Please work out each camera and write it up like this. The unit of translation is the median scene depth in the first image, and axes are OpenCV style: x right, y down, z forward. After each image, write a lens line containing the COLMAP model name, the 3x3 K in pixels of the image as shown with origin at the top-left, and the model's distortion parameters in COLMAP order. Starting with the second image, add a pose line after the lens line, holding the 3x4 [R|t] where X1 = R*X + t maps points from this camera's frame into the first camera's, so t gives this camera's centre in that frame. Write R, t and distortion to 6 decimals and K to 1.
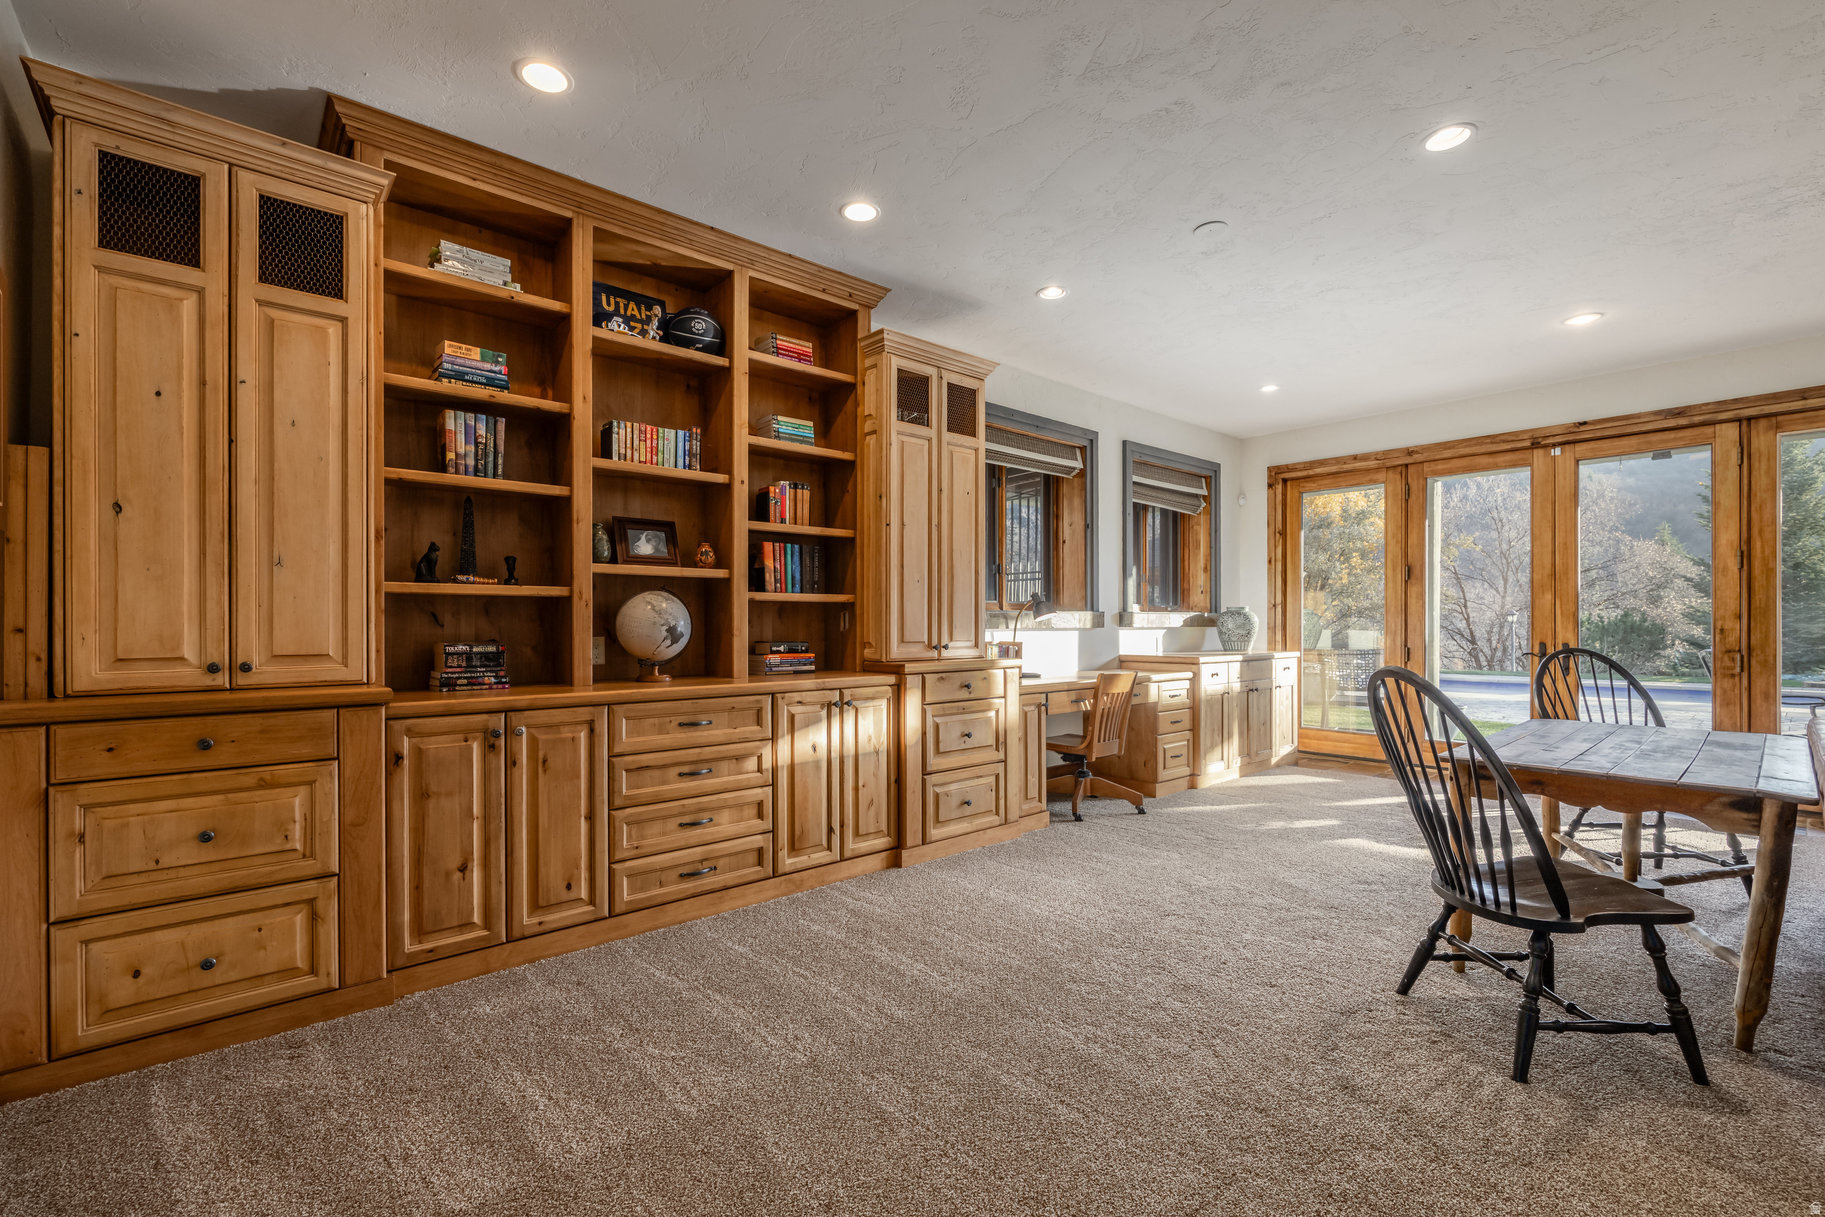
lens RADIAL K [[790.7, 0, 919.2], [0, 790.7, 618.9], [0, 0, 1]] dist [-0.000851, 0.000111]
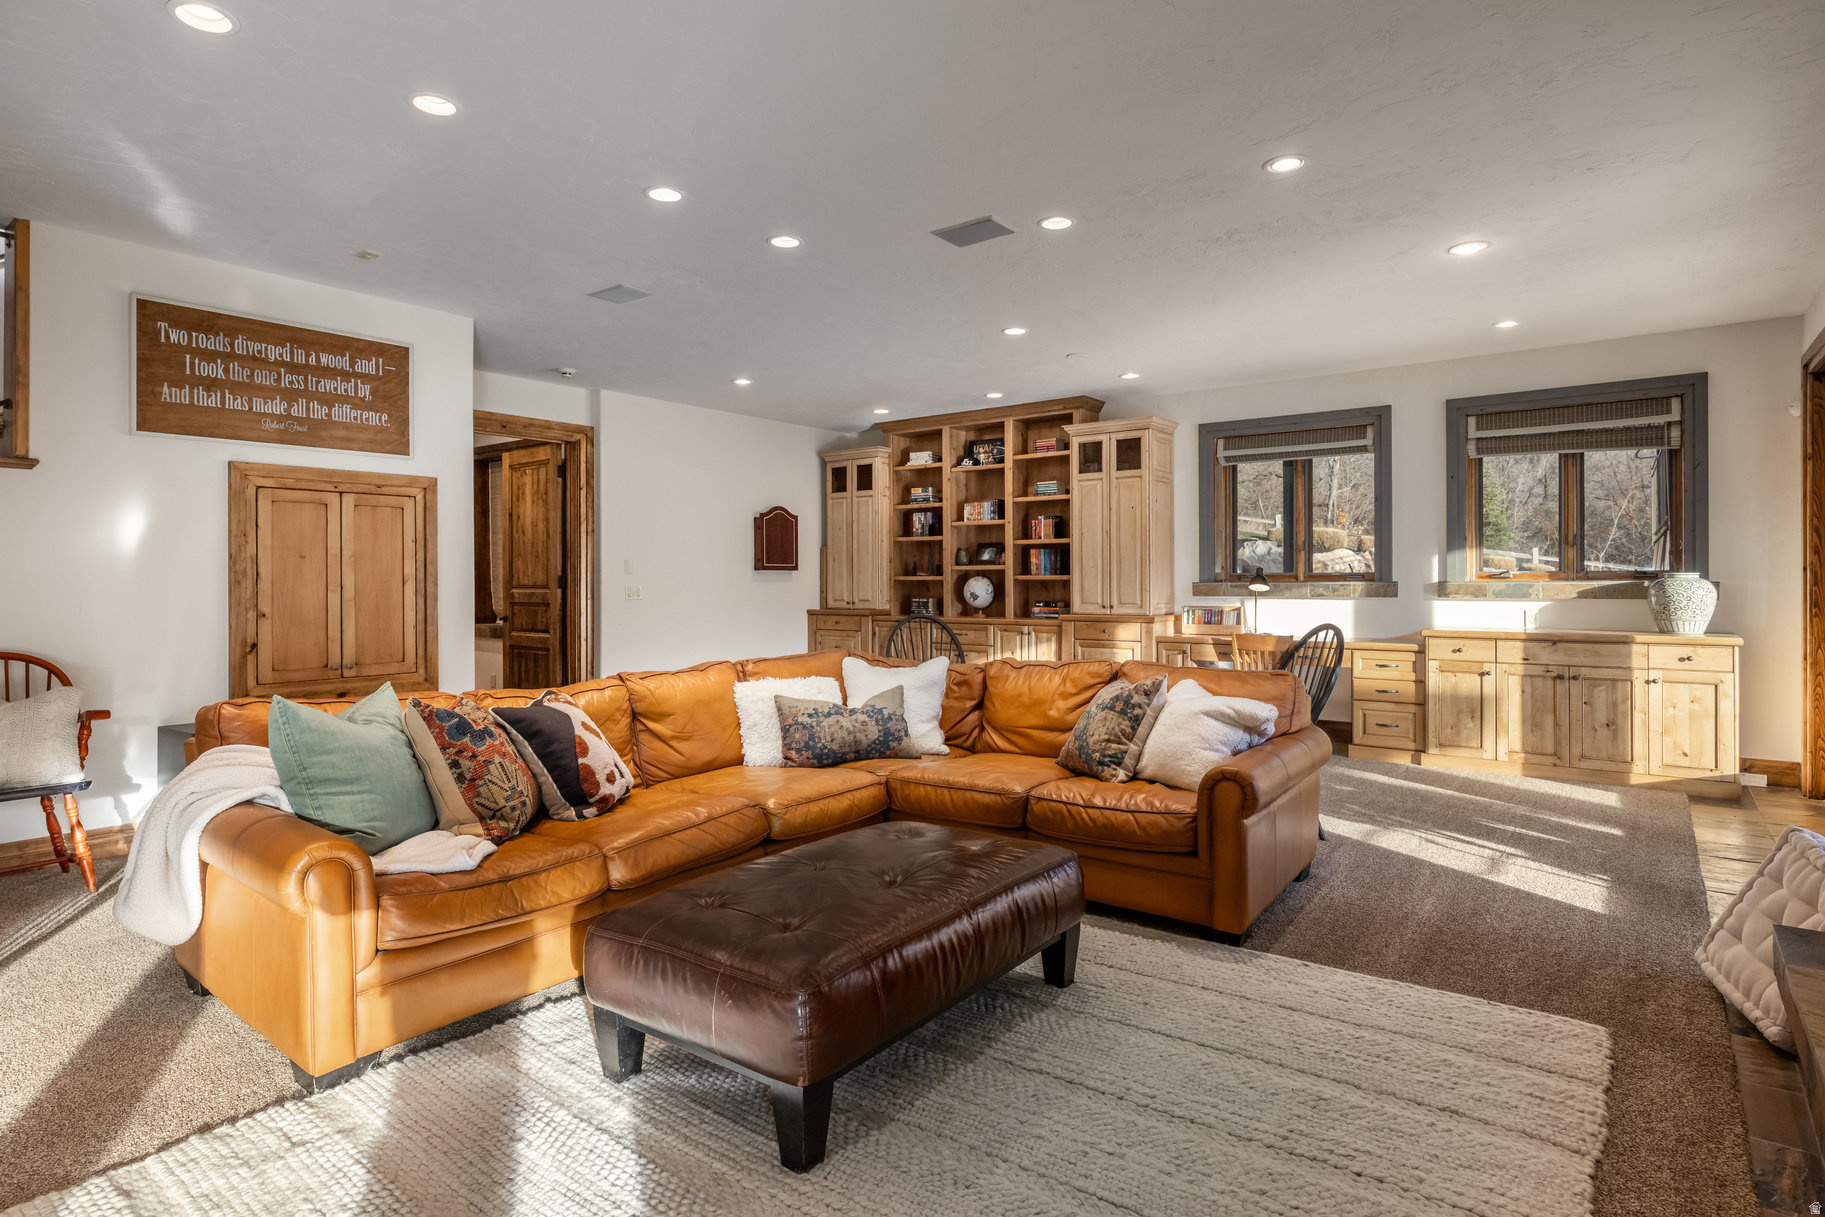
lens RADIAL K [[993.7, 0, 911.0], [0, 993.7, 587.0], [0, 0, 1]] dist [0.001662, 0.000235]
pose [[0.210024, 0.000192, -0.977696, 2.206679], [0.001461, 0.999999, 0.000510, -0.007915], [0.977695, -0.001535, 0.210024, 0.209461]]
